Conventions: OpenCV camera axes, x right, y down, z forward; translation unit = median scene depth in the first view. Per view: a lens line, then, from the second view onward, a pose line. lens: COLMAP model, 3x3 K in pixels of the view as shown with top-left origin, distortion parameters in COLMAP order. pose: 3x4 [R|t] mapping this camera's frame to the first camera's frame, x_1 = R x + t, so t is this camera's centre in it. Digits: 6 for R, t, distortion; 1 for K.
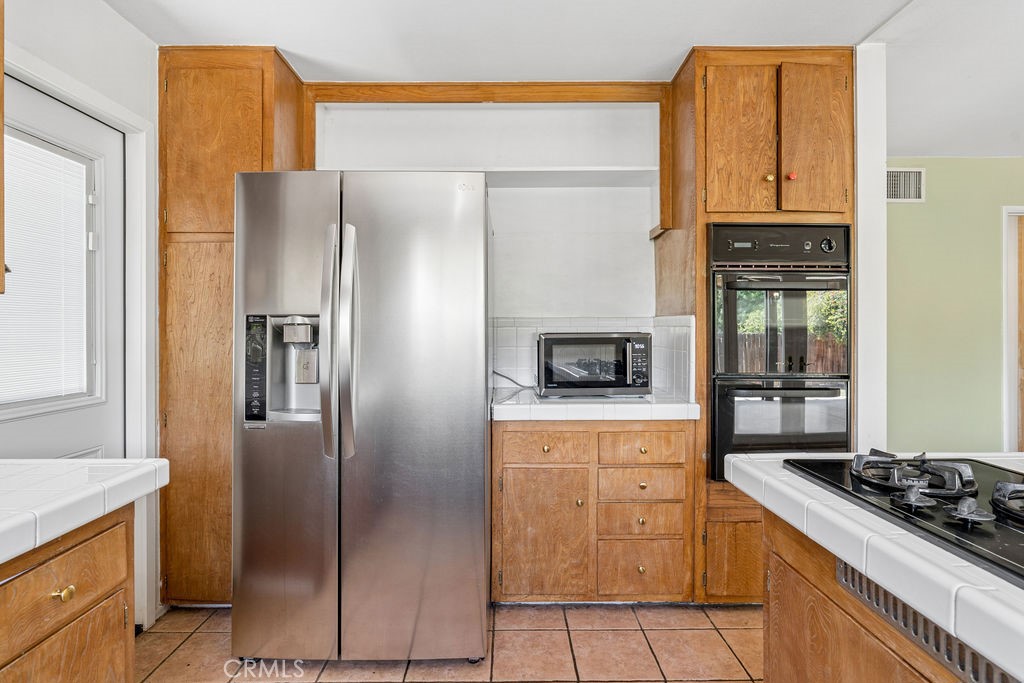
lens RADIAL K [[506.3, 0, 509.6], [0, 506.3, 334.8], [0, 0, 1]] dist [-0.008918, 0.000744]
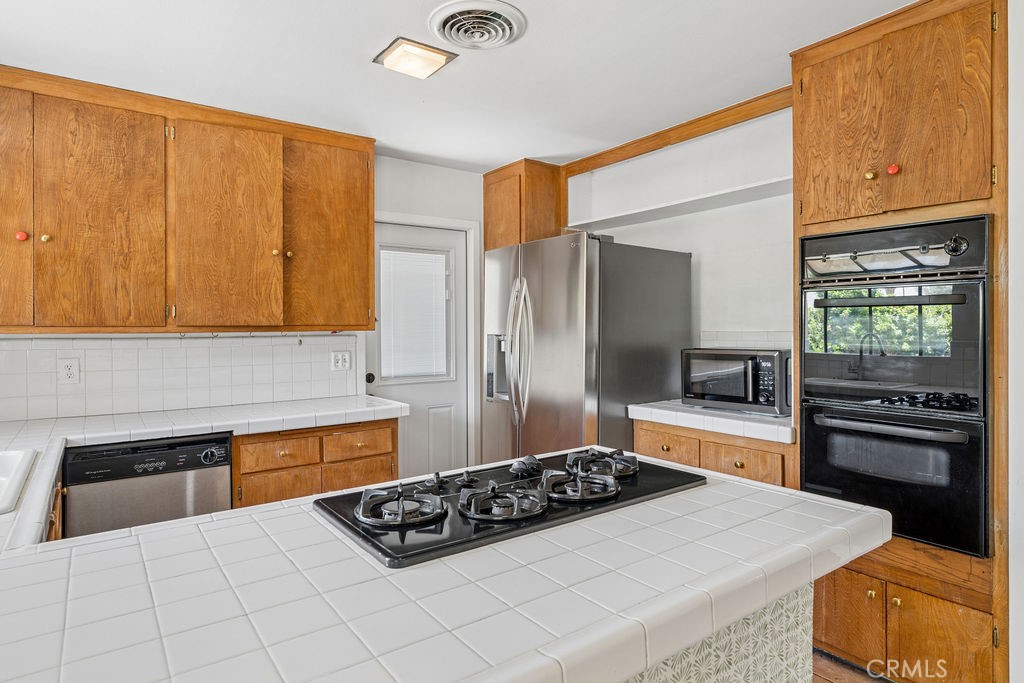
lens RADIAL K [[588.9, 0, 514.0], [0, 588.9, 335.0], [0, 0, 1]] dist [0.000163, -0.000554]
pose [[0.581814, 0.008827, -0.813274, 0.972378], [-0.000972, 0.999948, 0.010158, -0.049454], [0.813321, -0.005119, 0.581793, -0.075448]]
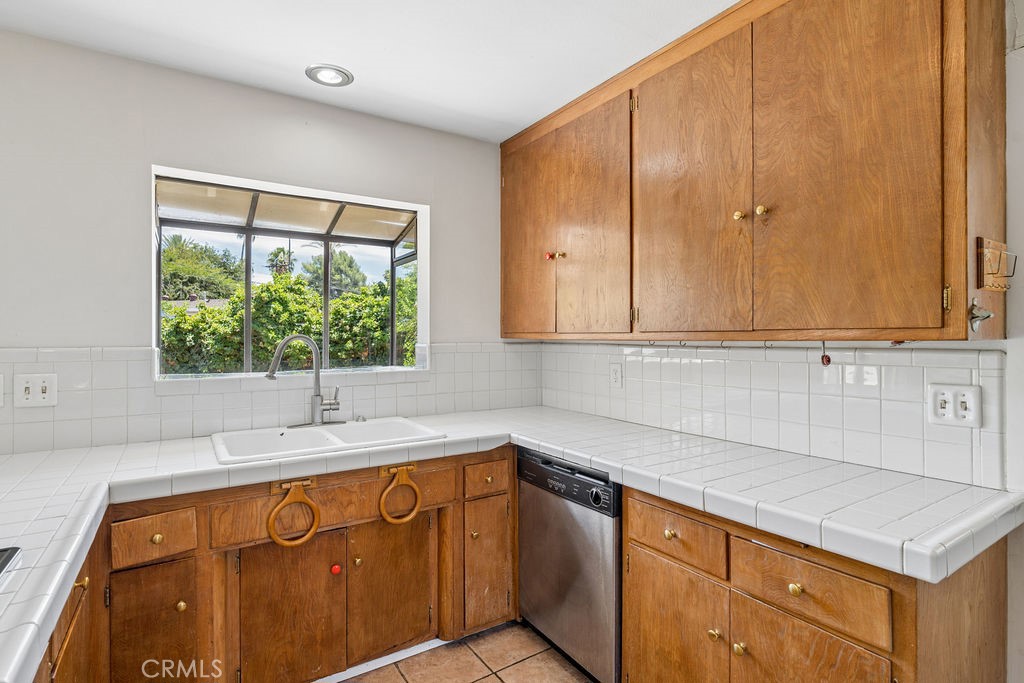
lens RADIAL K [[506.3, 0, 513.1], [0, 506.3, 338.5], [0, 0, 1]] dist [-0.008918, 0.000744]
pose [[-0.842193, 0.001957, -0.539173, 0.166947], [-0.002501, 0.999968, 0.007535, -0.050235], [0.539171, 0.007695, -0.842161, 0.748555]]
